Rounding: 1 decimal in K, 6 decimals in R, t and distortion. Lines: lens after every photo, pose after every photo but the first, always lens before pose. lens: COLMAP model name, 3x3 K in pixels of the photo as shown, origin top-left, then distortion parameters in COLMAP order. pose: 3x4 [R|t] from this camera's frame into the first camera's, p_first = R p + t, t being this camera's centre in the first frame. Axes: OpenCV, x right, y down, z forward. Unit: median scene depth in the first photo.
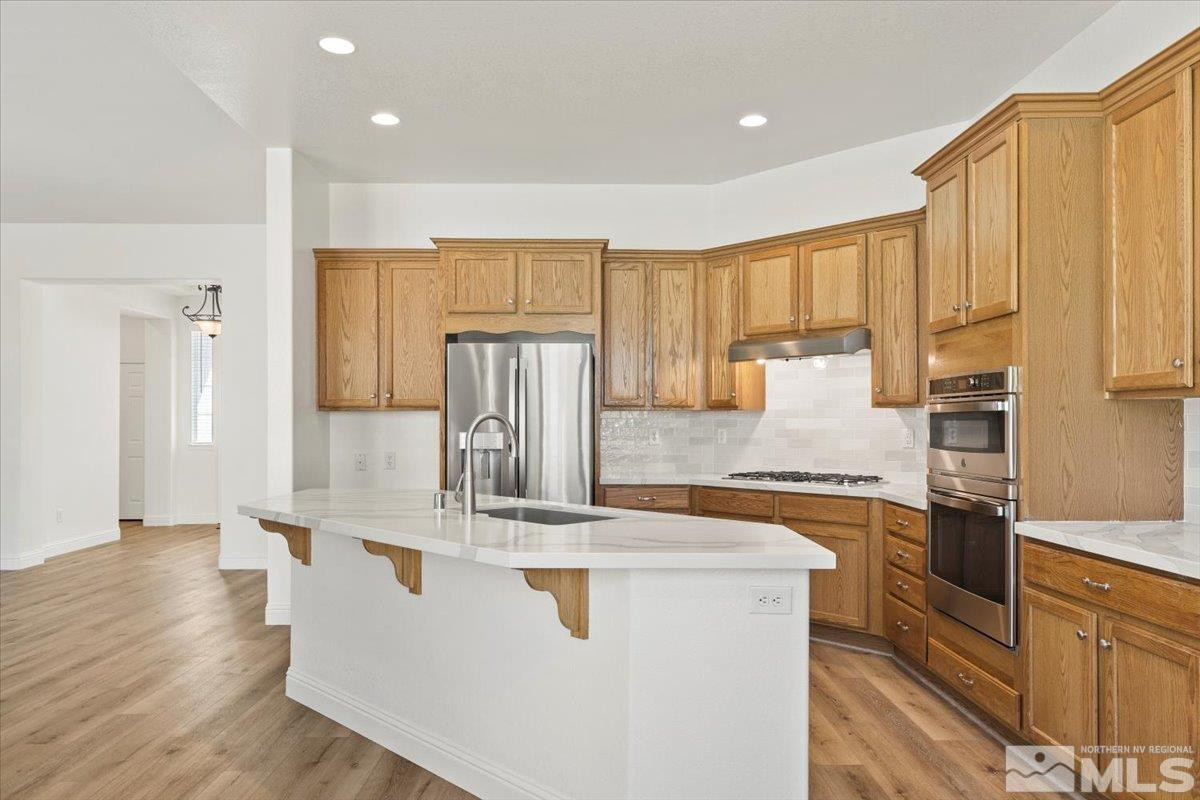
lens RADIAL K [[807.0, 0, 595.4], [0, 807.0, 418.2], [0, 0, 1]] dist [-0.001495, 0.000036]
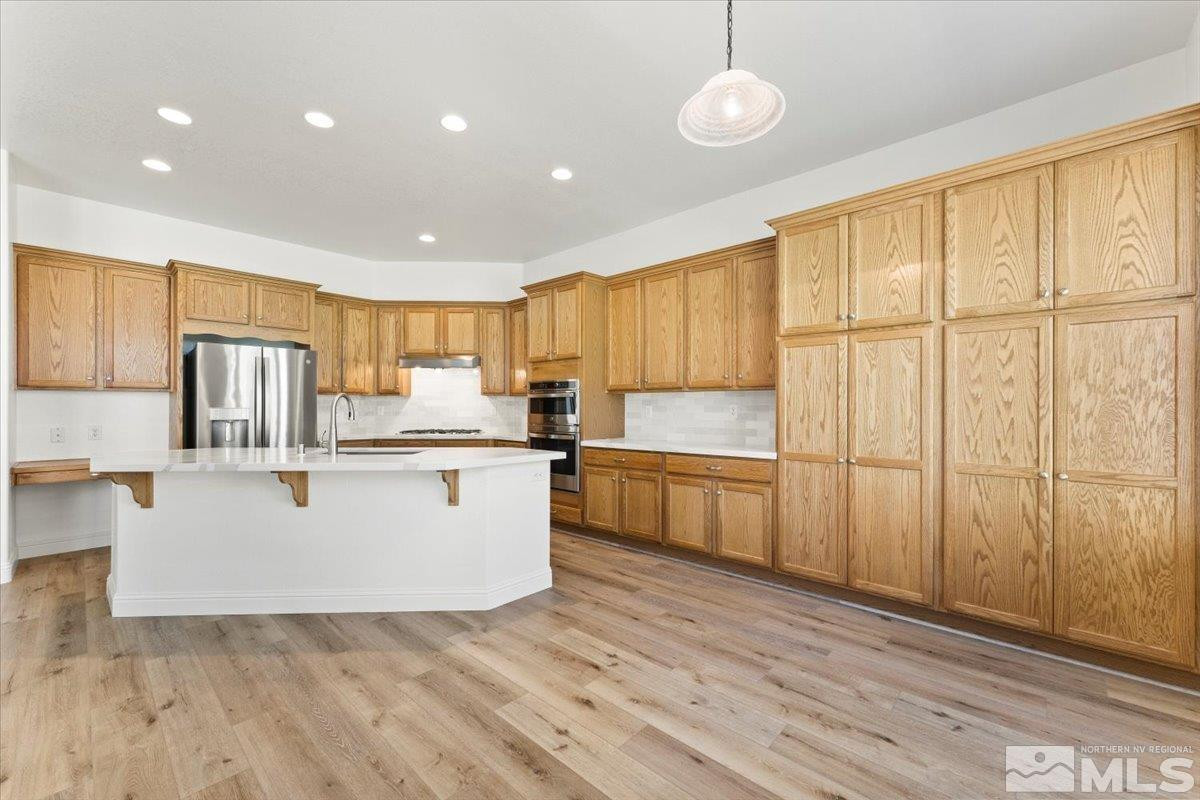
lens RADIAL K [[488.1, 0, 602.7], [0, 488.1, 404.4], [0, 0, 1]] dist [0.000333, 0.000948]
pose [[0.685410, 0.003991, 0.728147, -0.294047], [-0.004792, 0.999988, -0.000970, 0.008410], [-0.728142, -0.002825, 0.685420, -0.049087]]
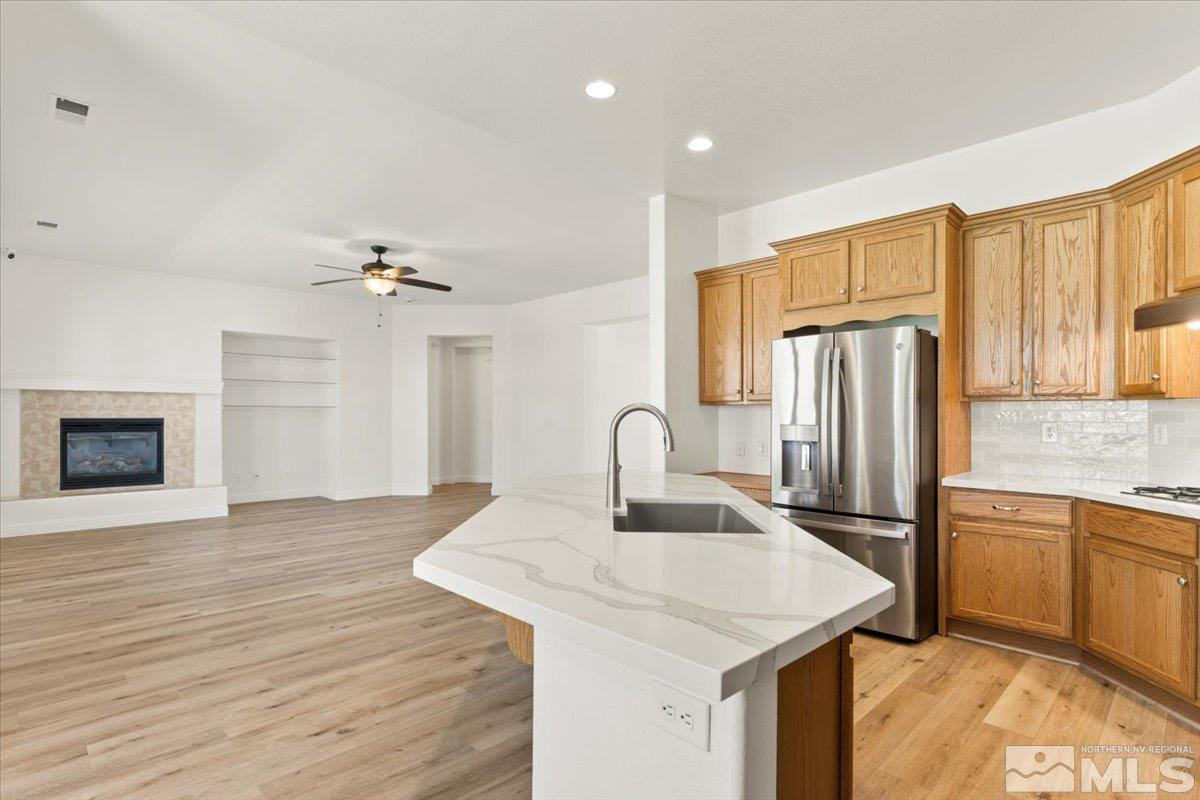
lens RADIAL K [[601.5, 0, 600.2], [0, 601.5, 410.9], [0, 0, 1]] dist [0.002673, 0.000198]
pose [[0.696591, -0.003586, -0.717460, 0.210708], [0.001036, 0.999991, -0.003993, 0.002839], [0.717468, 0.002038, 0.696588, 0.274554]]
